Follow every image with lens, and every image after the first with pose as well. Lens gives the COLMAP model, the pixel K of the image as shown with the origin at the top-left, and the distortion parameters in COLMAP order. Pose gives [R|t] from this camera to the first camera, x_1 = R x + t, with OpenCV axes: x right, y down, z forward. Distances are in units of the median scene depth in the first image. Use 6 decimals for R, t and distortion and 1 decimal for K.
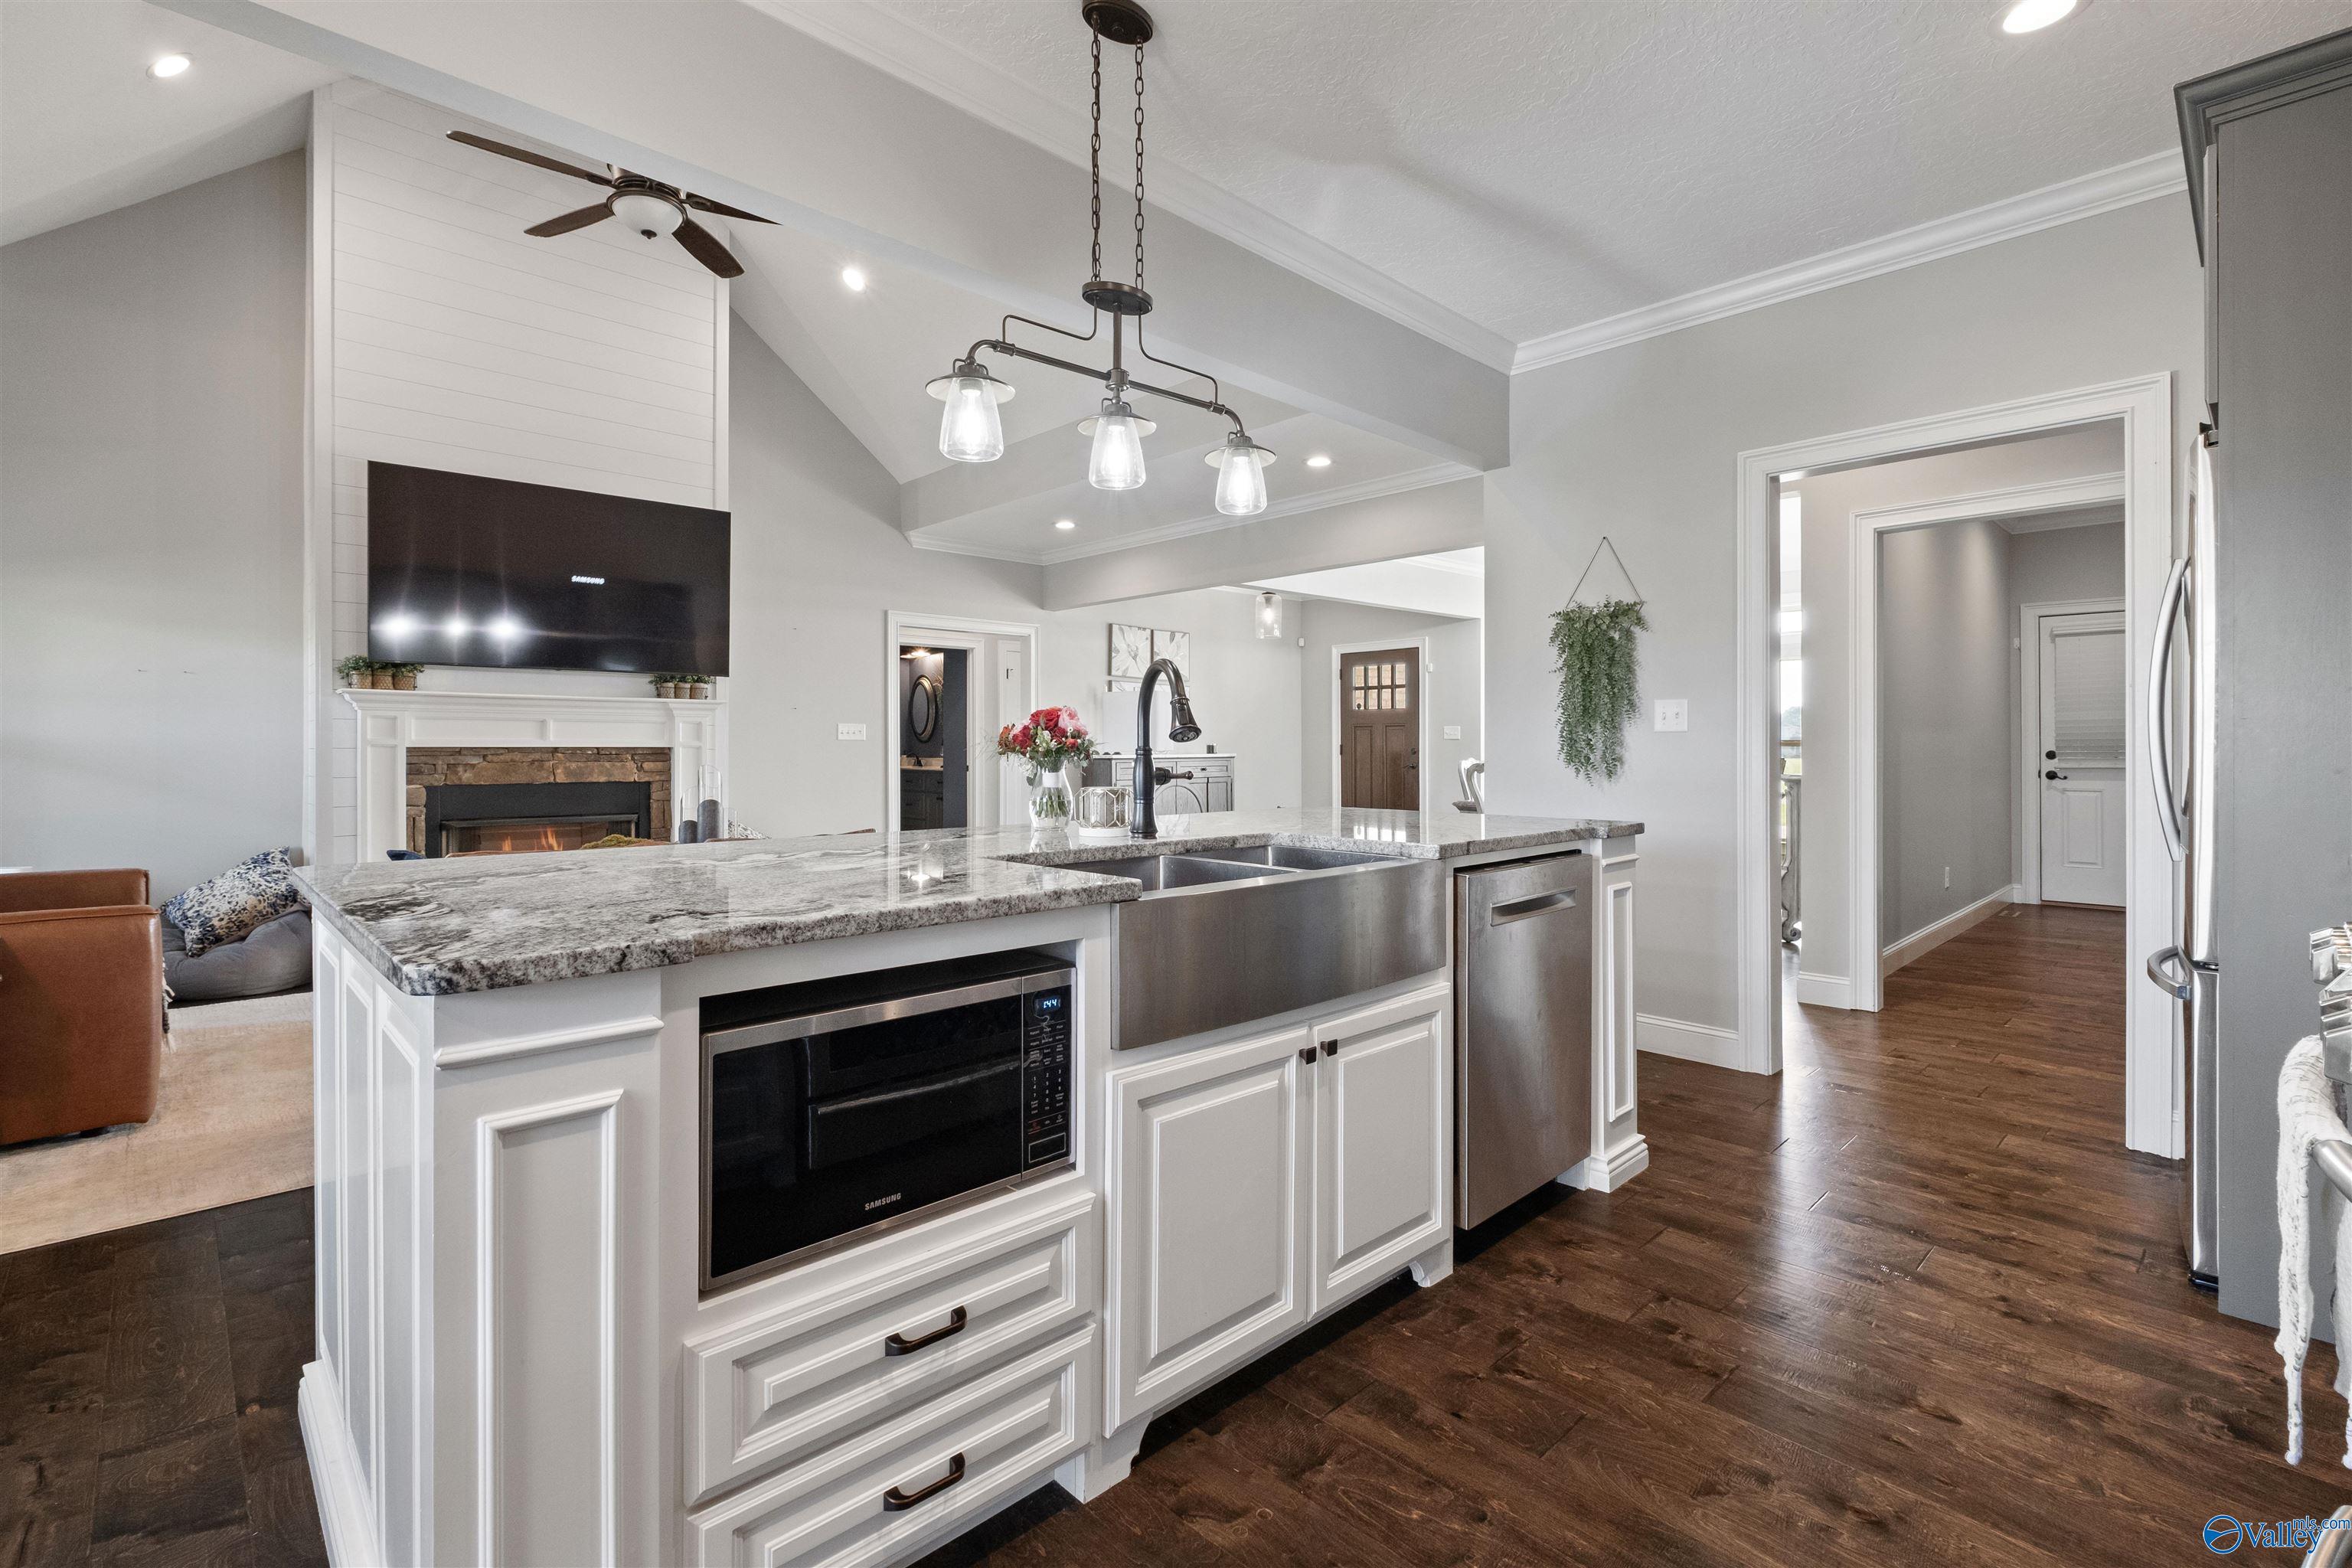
lens RADIAL K [[1032.4, 0, 1181.6], [0, 1032.4, 745.5], [0, 0, 1]] dist [-0.002085, -0.000078]
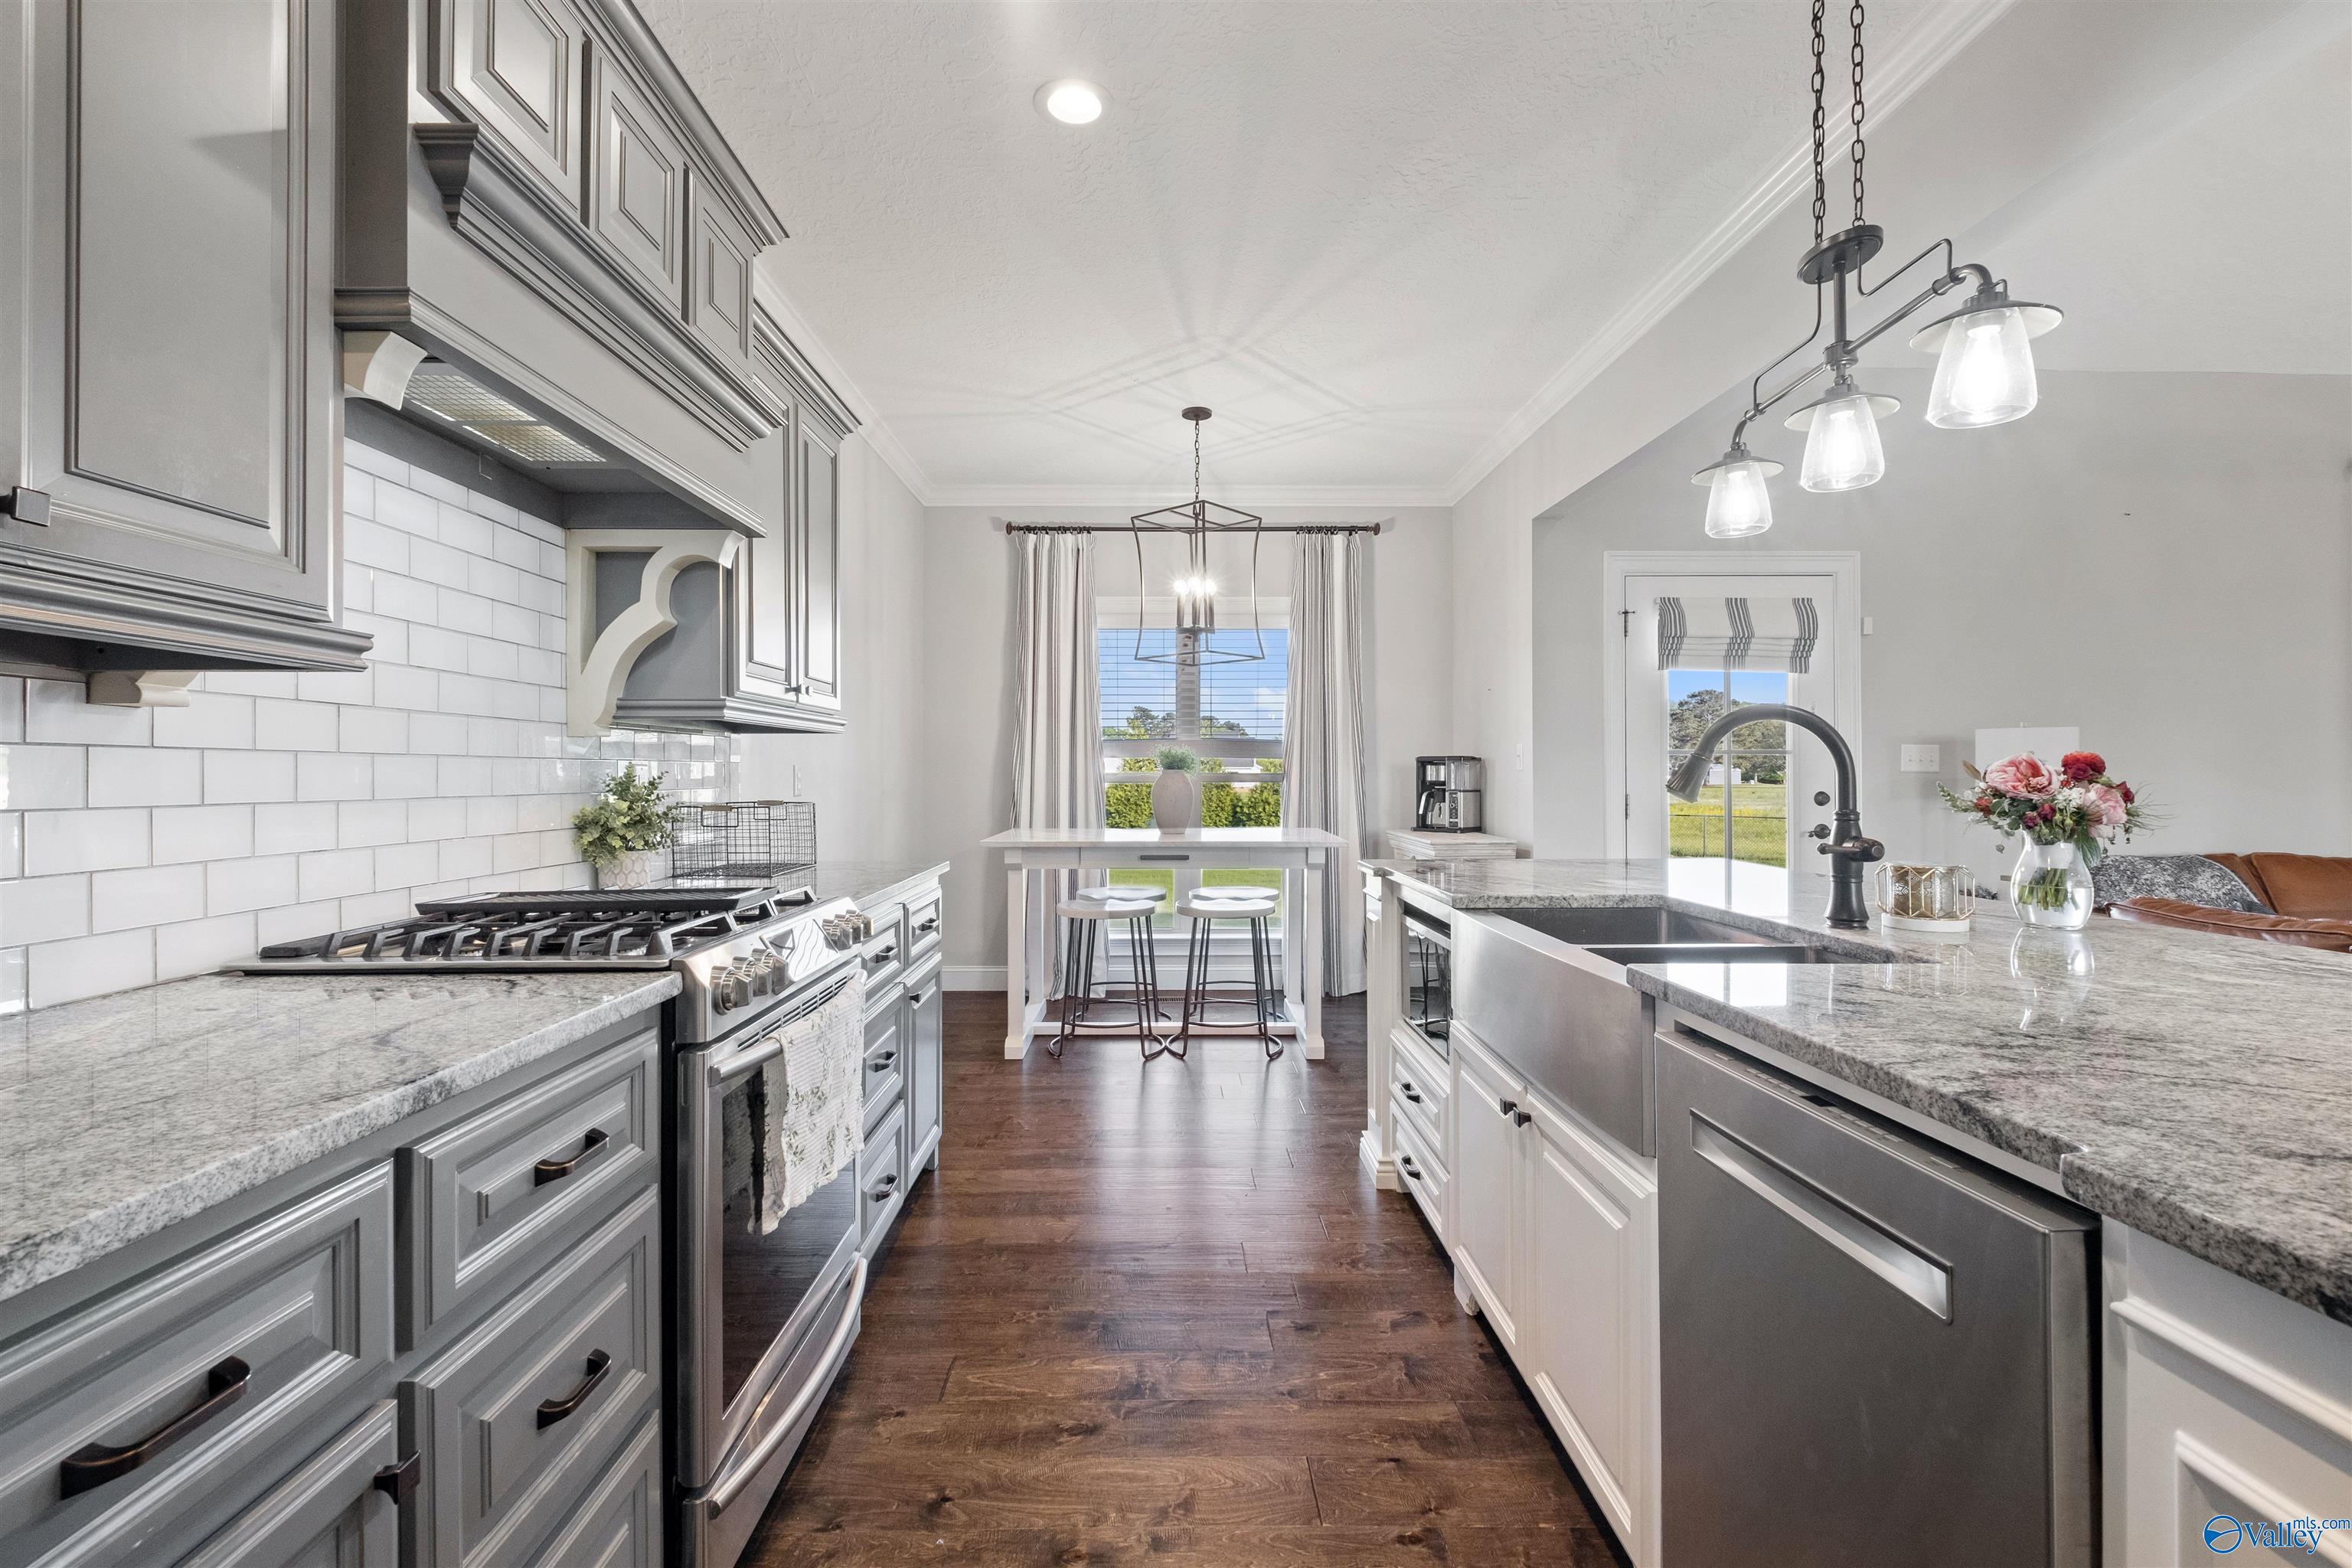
lens RADIAL K [[1032.5, 0, 1179.8], [0, 1032.5, 771.7], [0, 0, 1]] dist [0.001312, 0.000128]
pose [[-0.663751, -0.001026, -0.747953, 0.347395], [0.001338, 0.999996, -0.002558, -0.009779], [0.747953, -0.002698, -0.663746, 0.449151]]
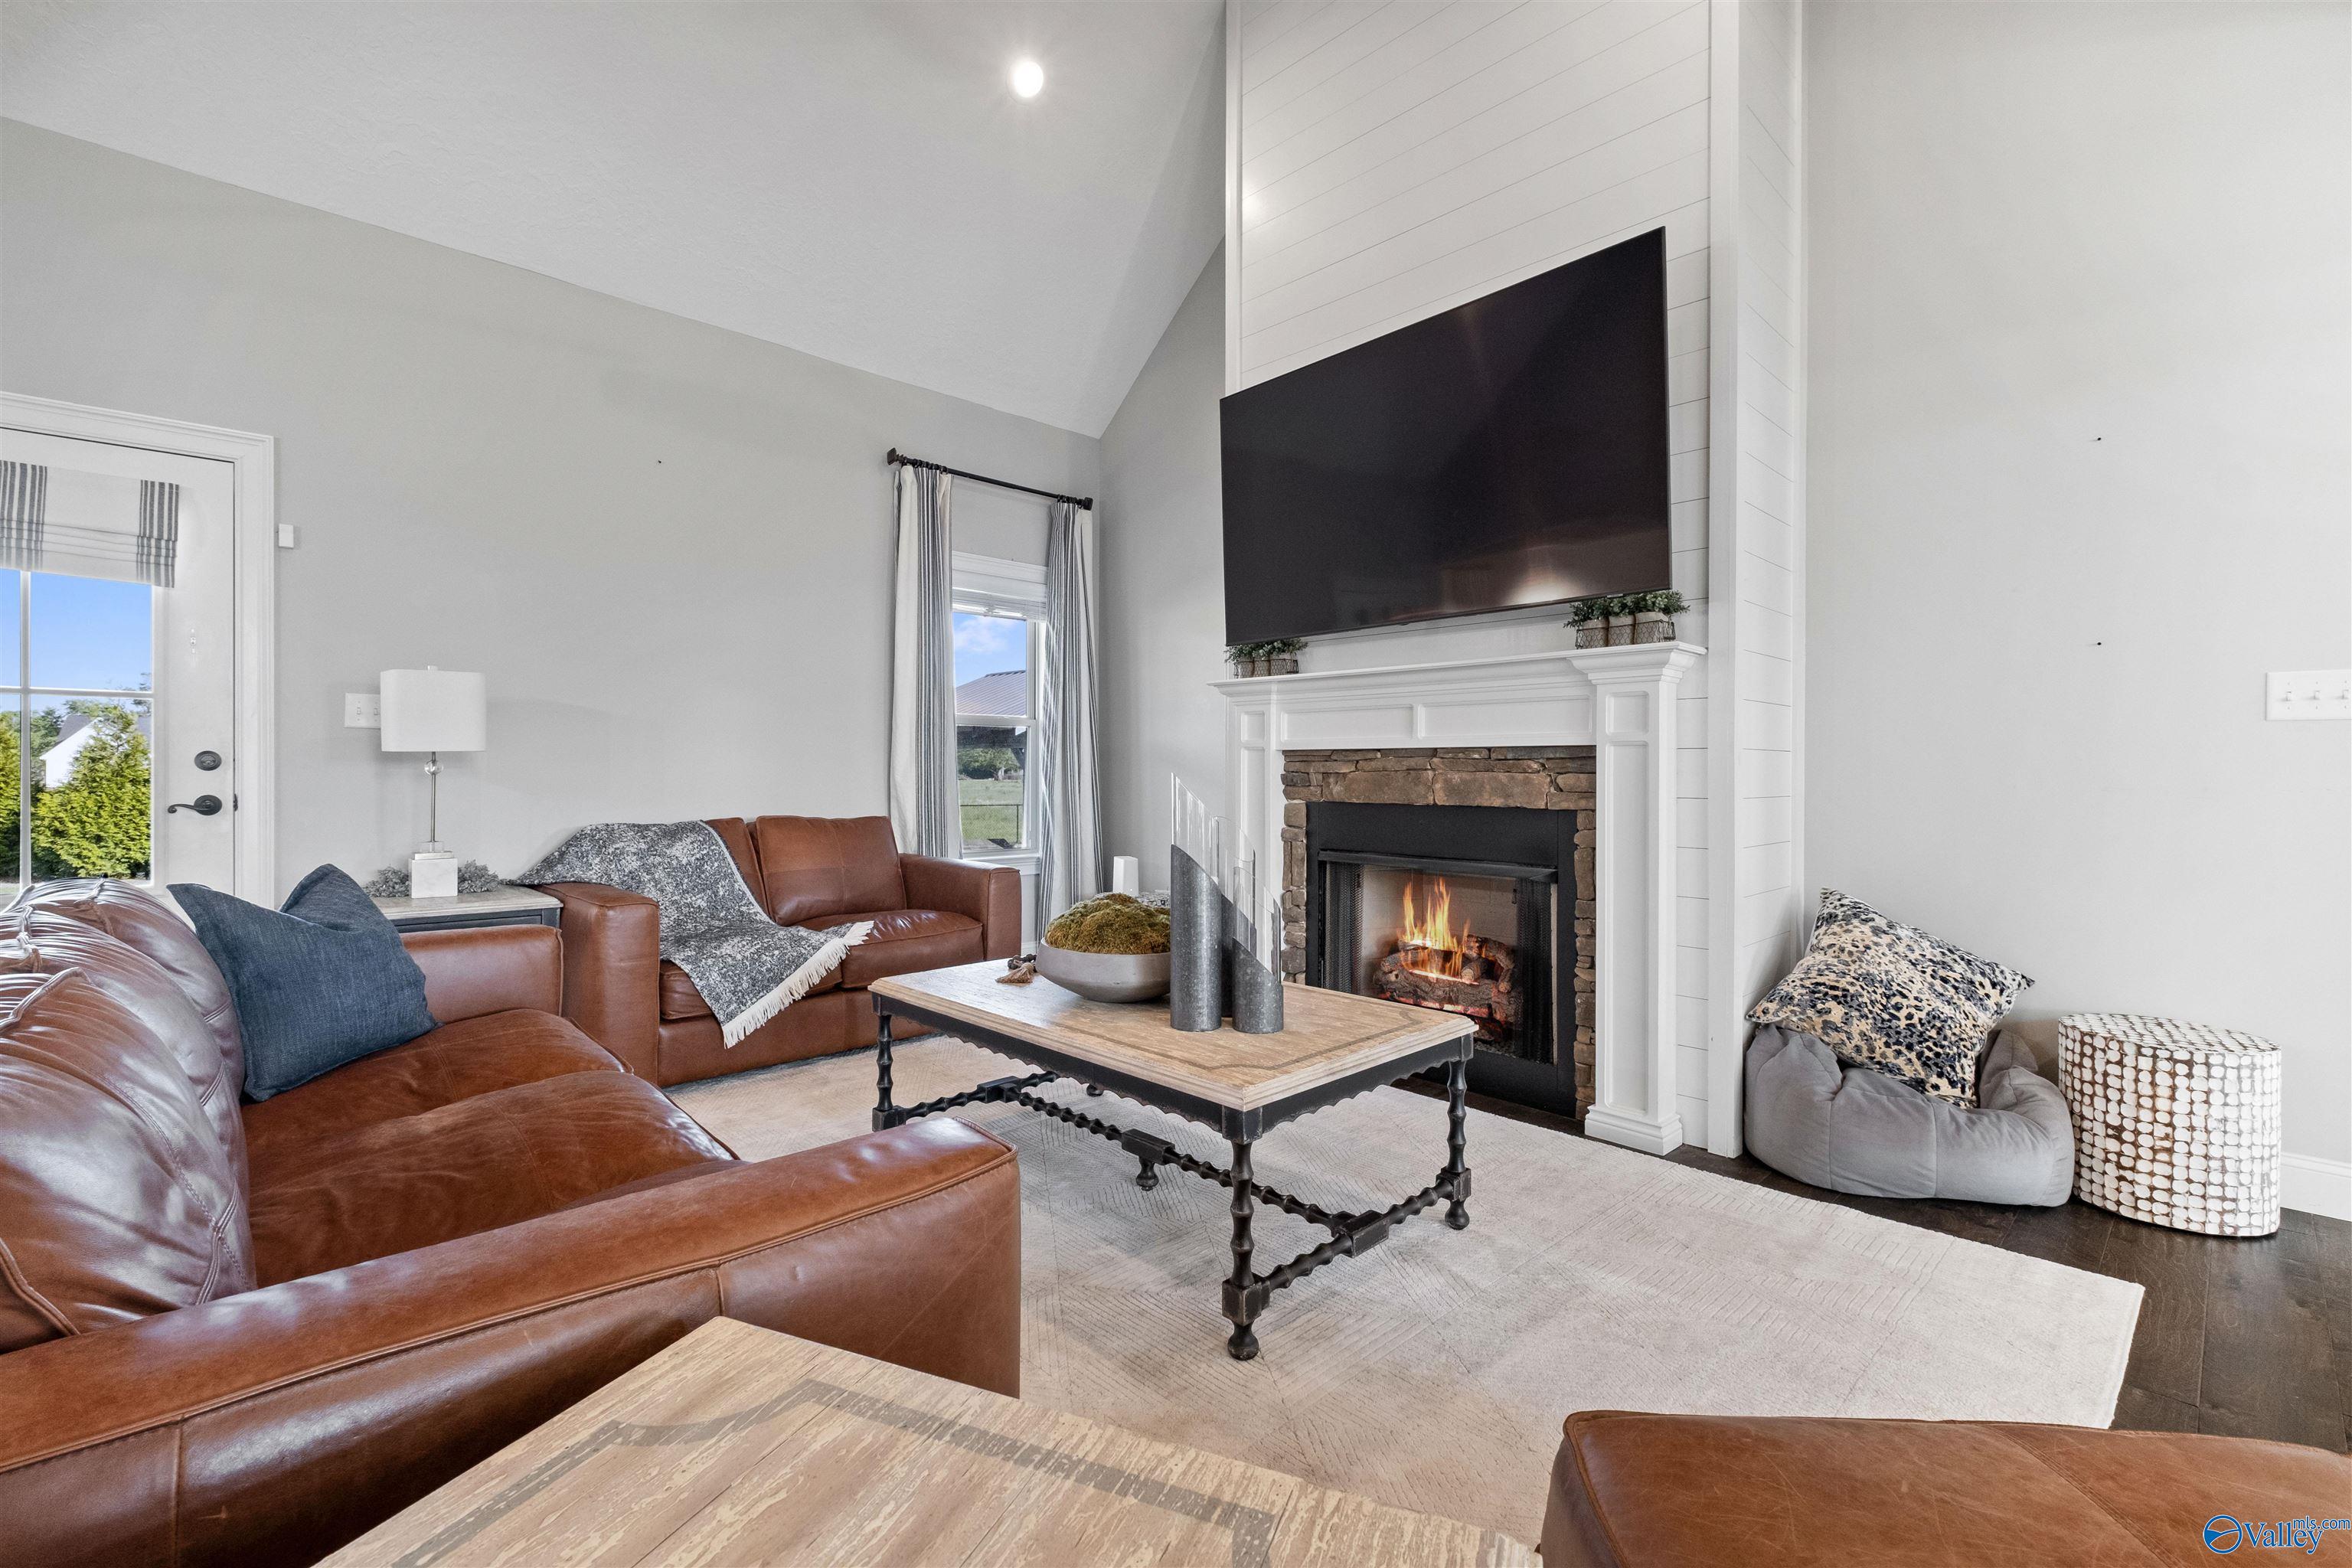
lens RADIAL K [[1020.8, 0, 1170.0], [0, 1020.8, 769.5], [0, 0, 1]] dist [-0.000260, -0.000084]
pose [[0.001428, 0.000469, -0.999999, 0.012340], [0.001028, 0.999999, 0.000470, 0.013813], [0.999998, -0.001028, 0.001428, 0.811590]]
